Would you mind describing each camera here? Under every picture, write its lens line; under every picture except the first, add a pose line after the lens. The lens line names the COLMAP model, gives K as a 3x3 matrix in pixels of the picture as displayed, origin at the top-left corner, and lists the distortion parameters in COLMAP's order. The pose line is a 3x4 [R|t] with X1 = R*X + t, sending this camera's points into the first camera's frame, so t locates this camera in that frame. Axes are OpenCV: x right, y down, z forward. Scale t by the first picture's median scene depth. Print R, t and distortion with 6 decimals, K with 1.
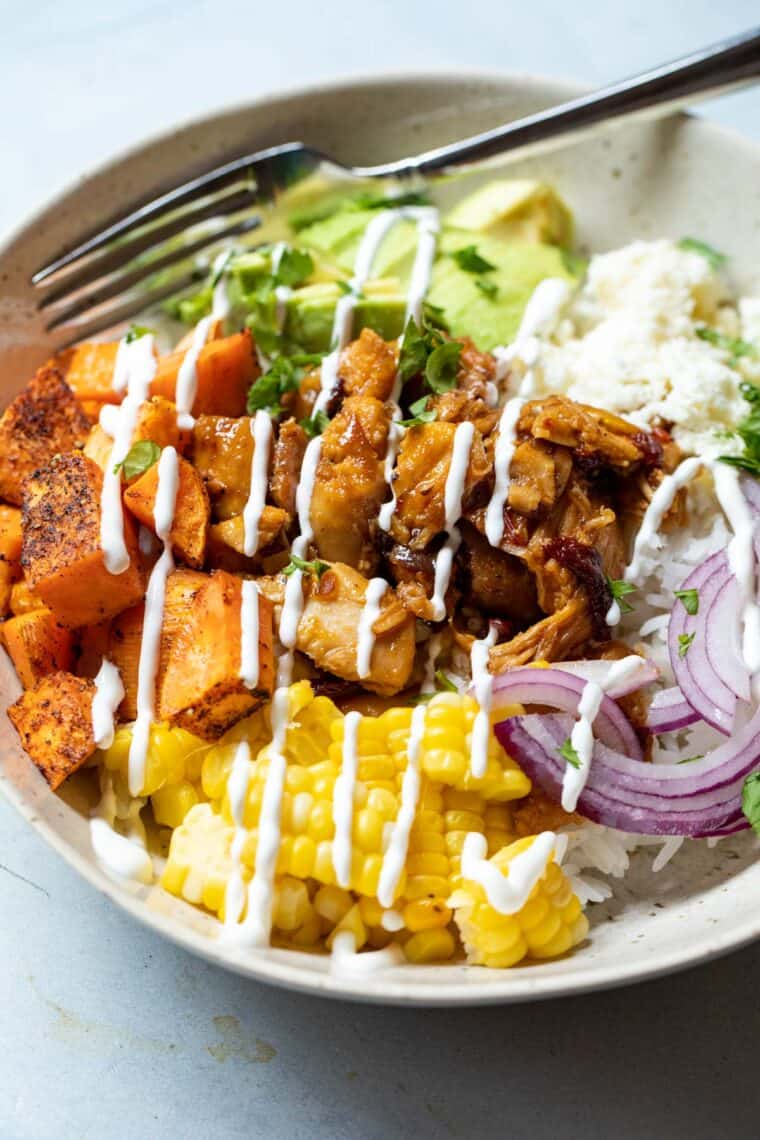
lens RADIAL K [[3286.6, 0, 372.4], [0, 3286.6, 569.9], [0, 0, 1]] dist [0.010195, 0.000000]
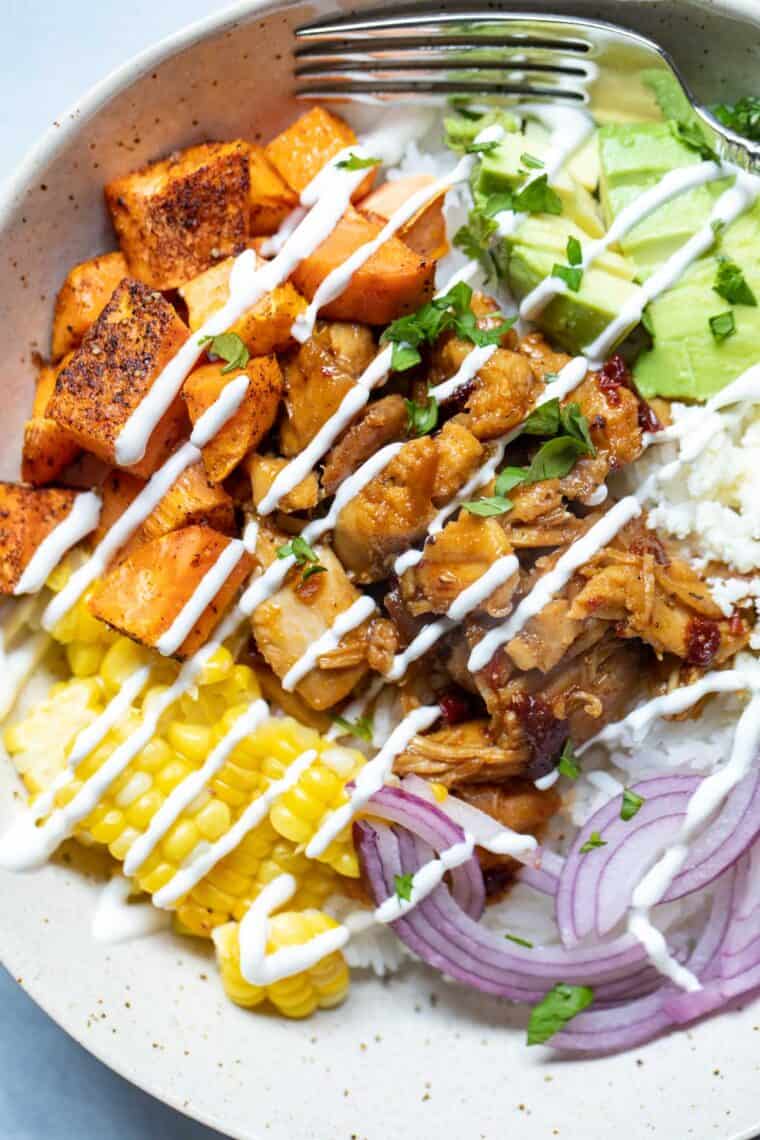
lens RADIAL K [[3286.6, 0, 386.3], [0, 3286.6, 575.1], [0, 0, 1]] dist [0.010195, 0.000000]
pose [[0.808040, 0.588510, -0.026963, 0.027152], [-0.469080, 0.670399, 0.574917, -0.547694], [0.356421, -0.451908, 0.817767, 0.241391]]
